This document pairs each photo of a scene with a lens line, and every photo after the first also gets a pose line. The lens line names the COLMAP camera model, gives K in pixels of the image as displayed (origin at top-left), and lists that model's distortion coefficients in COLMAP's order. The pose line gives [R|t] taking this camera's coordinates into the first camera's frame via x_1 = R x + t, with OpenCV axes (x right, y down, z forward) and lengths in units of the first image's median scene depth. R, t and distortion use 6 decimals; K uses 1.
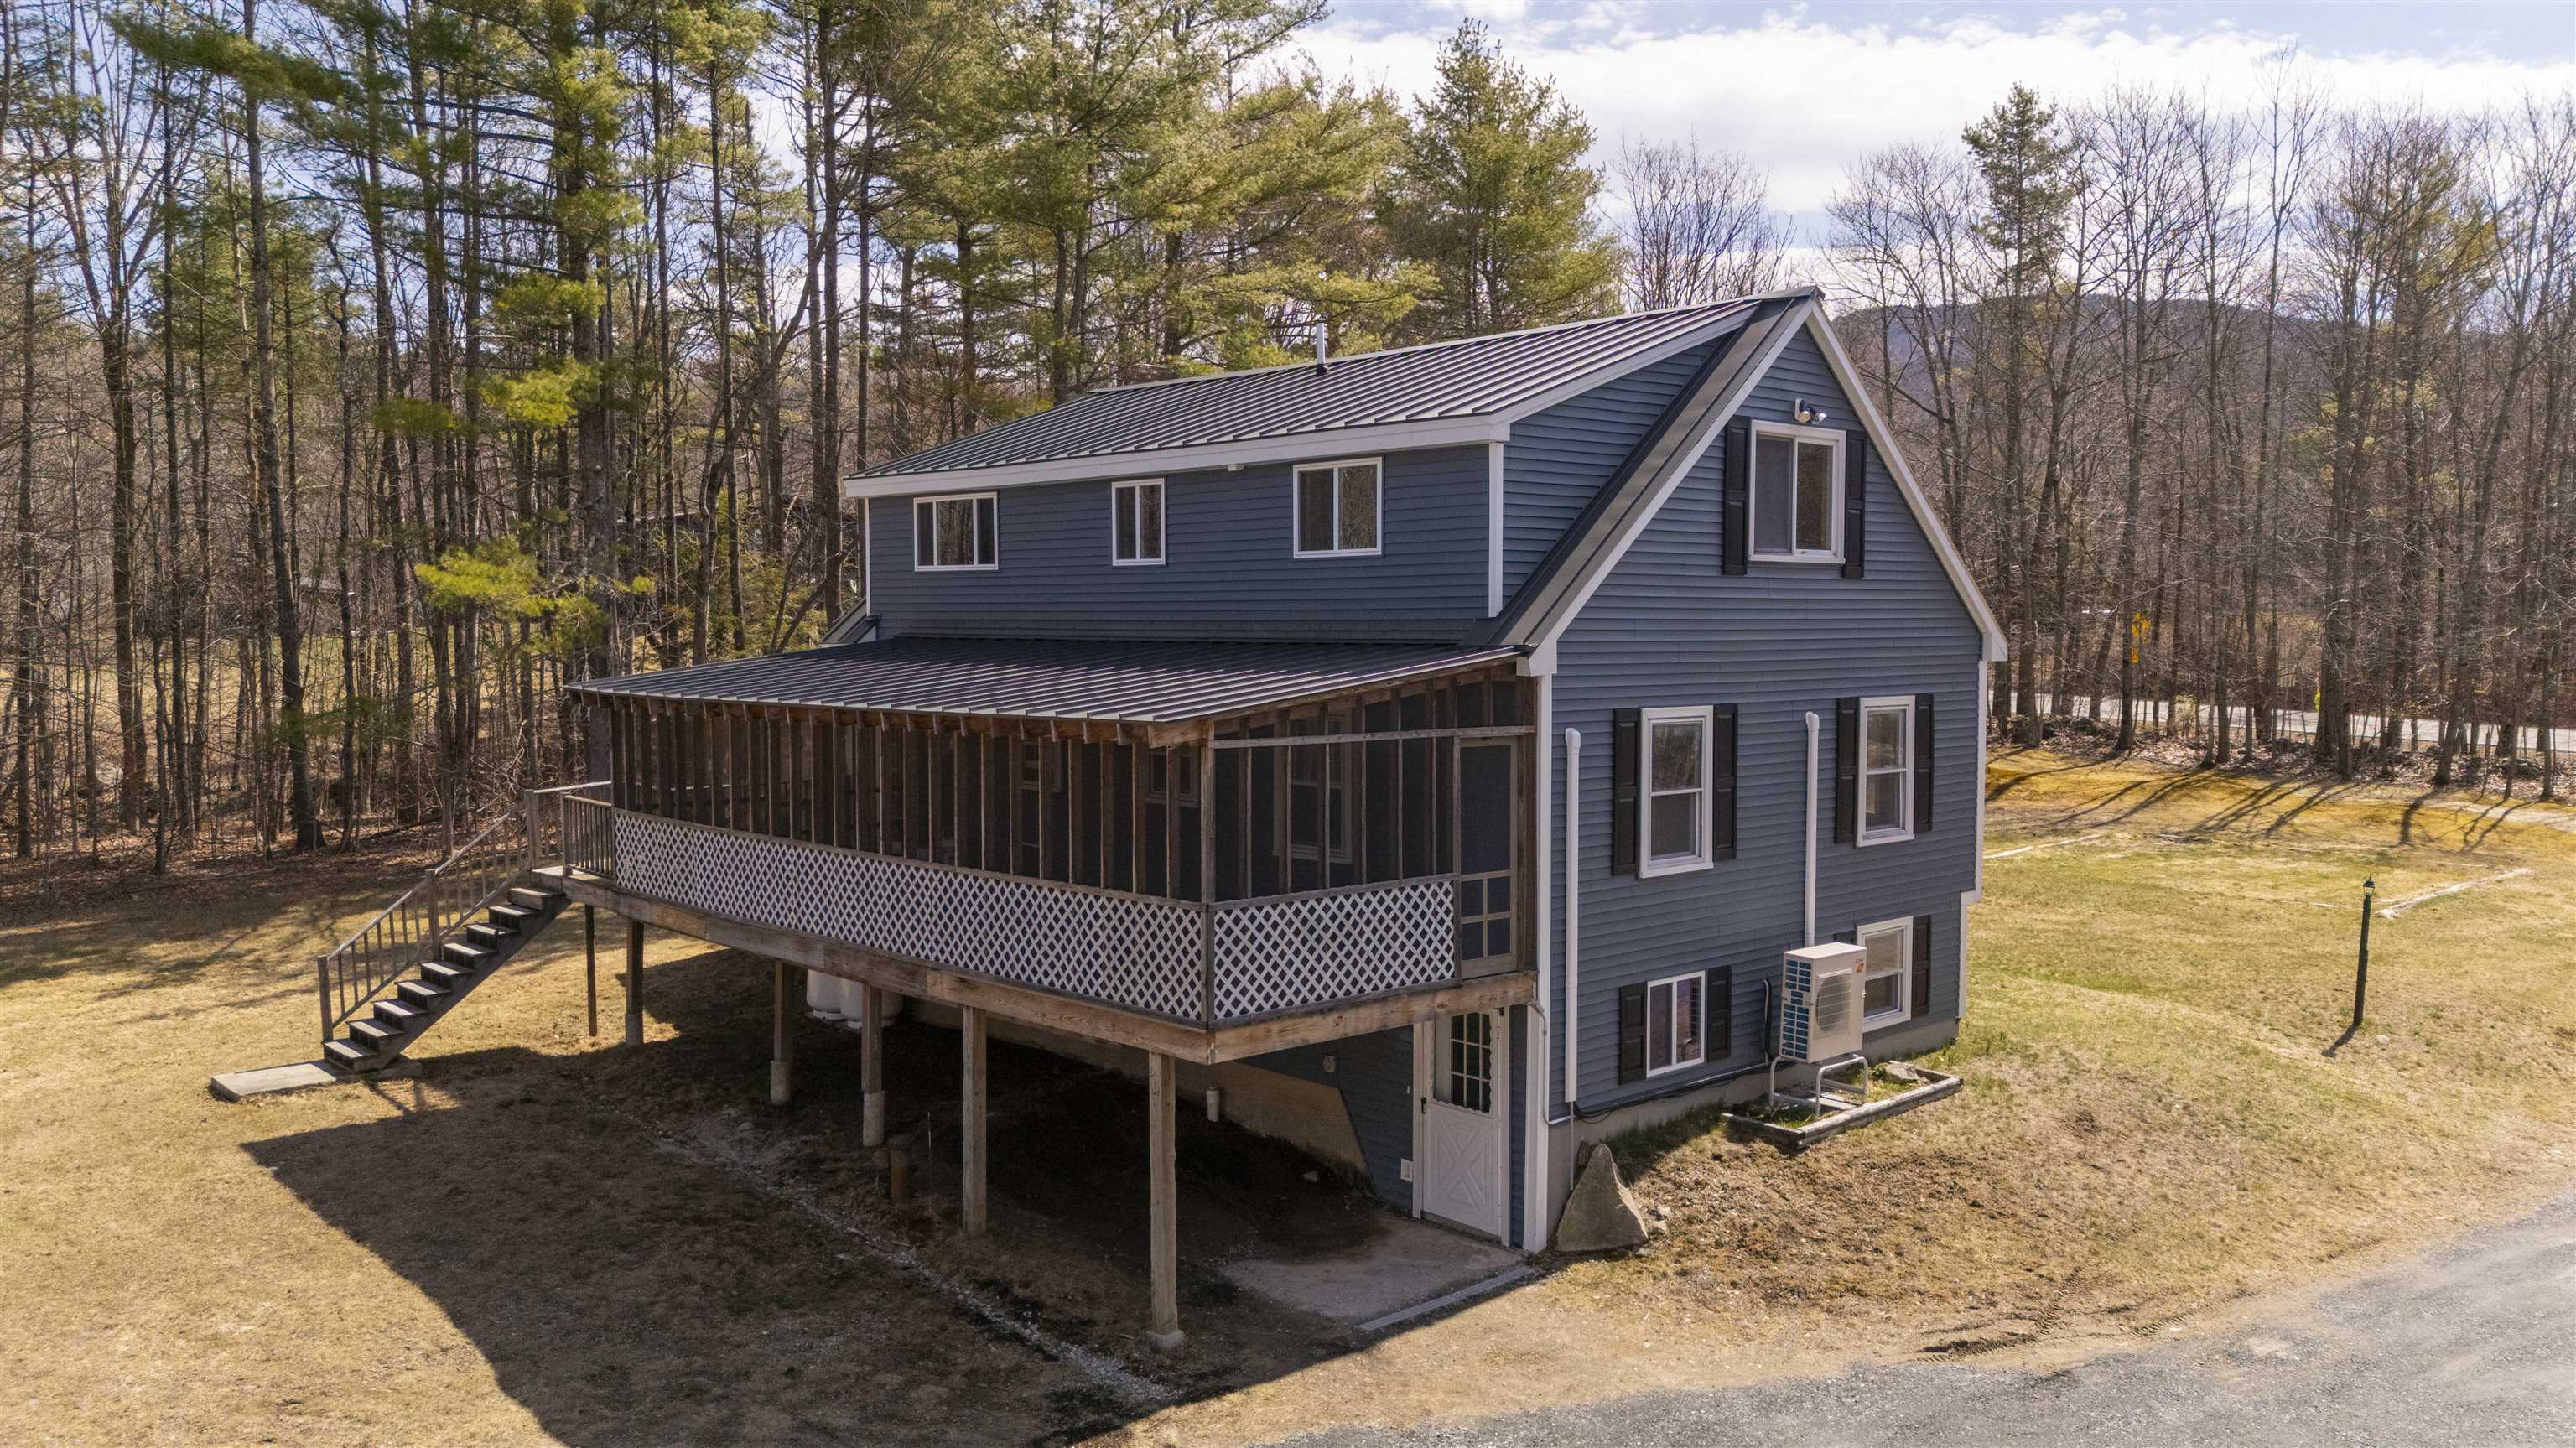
lens RADIAL K [[1892.6, 0, 1288.0], [0, 1892.6, 724.0], [0, 0, 1]] dist [0.093574, -0.094906]
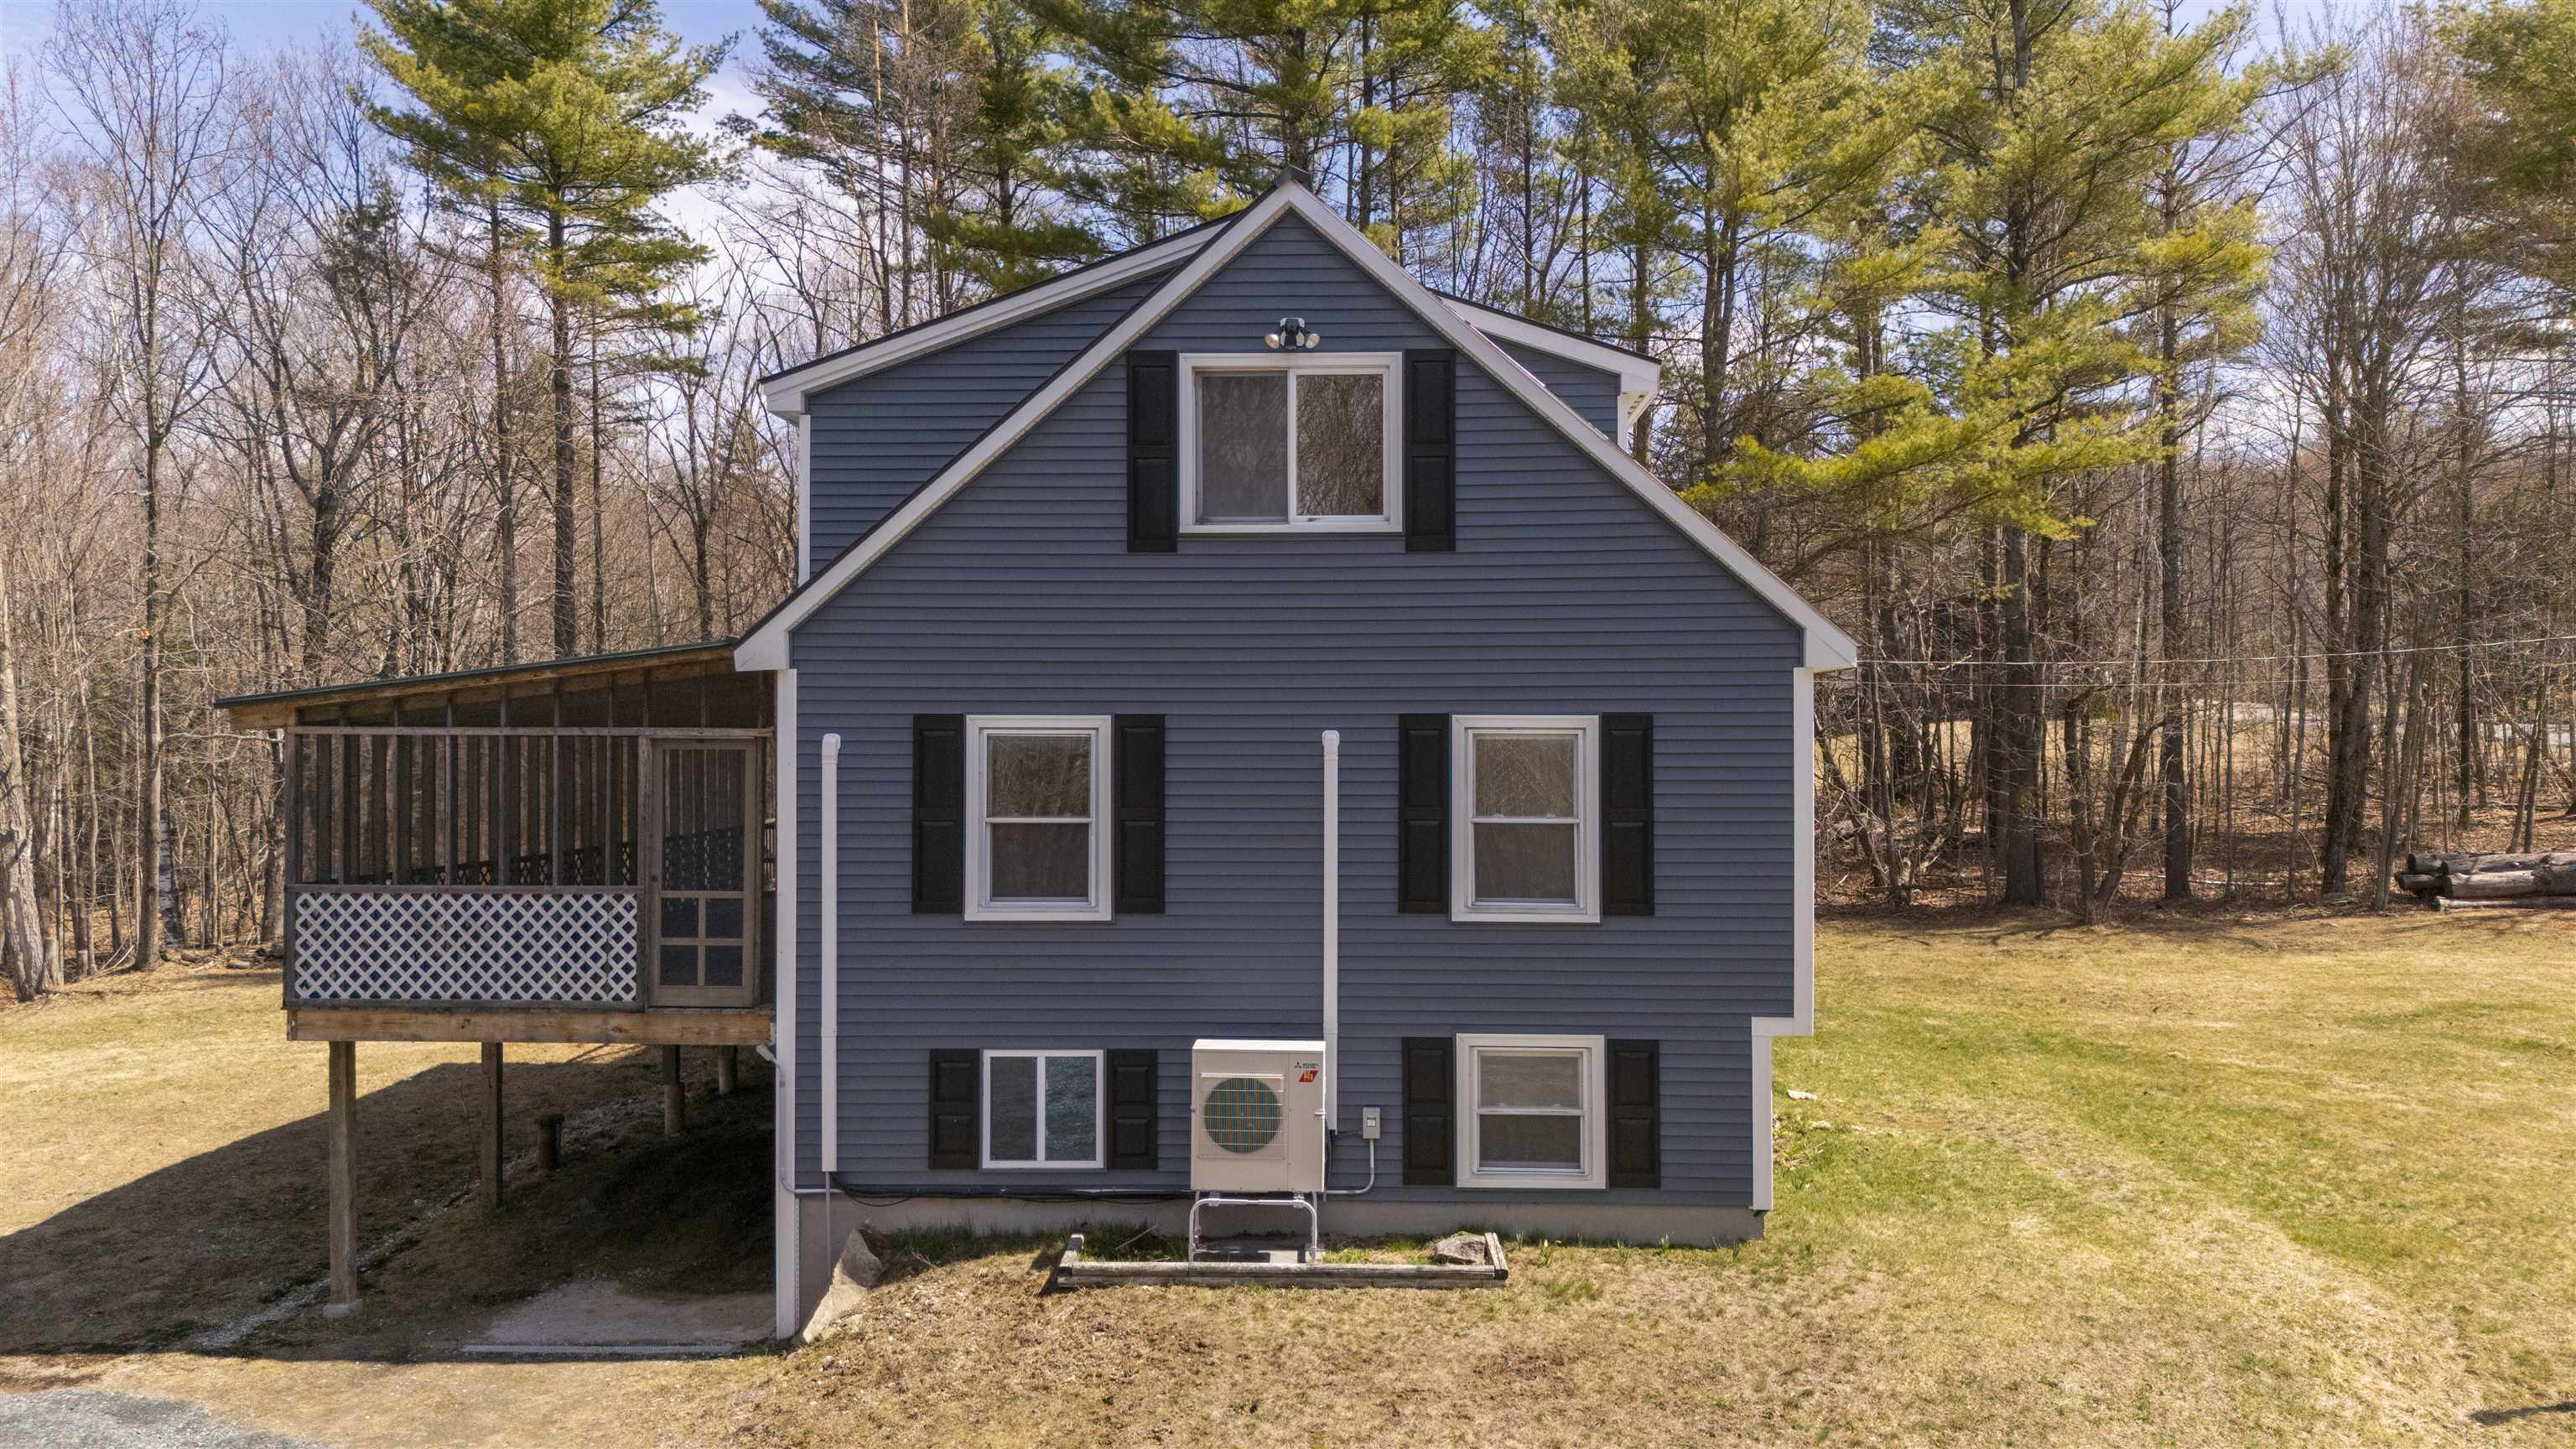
lens RADIAL K [[1892.7, 0, 1288.0], [0, 1892.7, 724.5], [0, 0, 1]] dist [0.093574, -0.094906]
pose [[0.699019, -0.005388, -0.715083, 0.878370], [-0.035052, 0.998511, -0.041788, 0.025254], [0.714244, 0.054276, 0.697789, 0.517233]]
